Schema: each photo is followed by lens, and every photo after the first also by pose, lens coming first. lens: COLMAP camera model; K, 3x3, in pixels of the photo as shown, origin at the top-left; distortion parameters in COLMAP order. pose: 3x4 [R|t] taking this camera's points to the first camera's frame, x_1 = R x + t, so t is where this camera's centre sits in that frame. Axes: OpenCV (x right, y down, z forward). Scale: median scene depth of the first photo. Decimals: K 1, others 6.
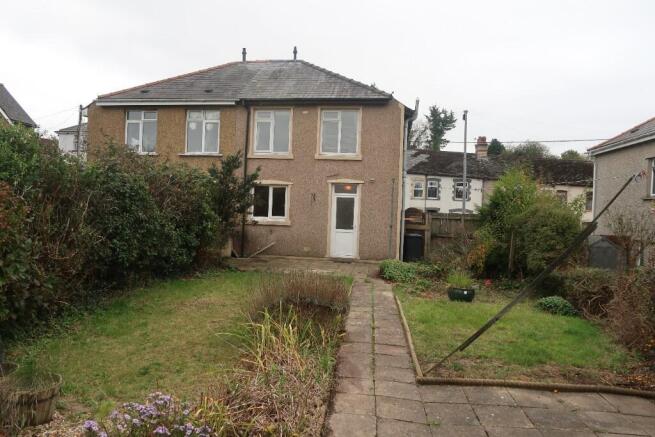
lens RADIAL K [[448.3, 0, 327.5], [0, 448.3, 218.5], [0, 0, 1]] dist [-0.014094, -0.000069]
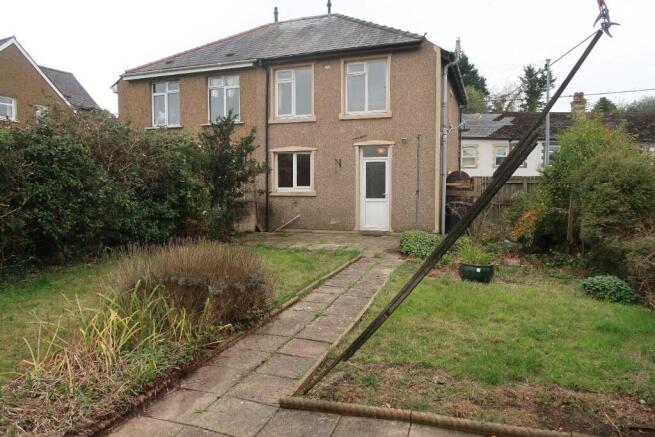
lens RADIAL K [[448.3, 0, 327.5], [0, 448.3, 218.5], [0, 0, 1]] dist [-0.014094, -0.000069]
pose [[0.978044, -0.020489, -0.207390, 0.127128], [0.030733, 0.998455, 0.046293, 0.020007], [0.206121, -0.051650, 0.977162, 0.119370]]
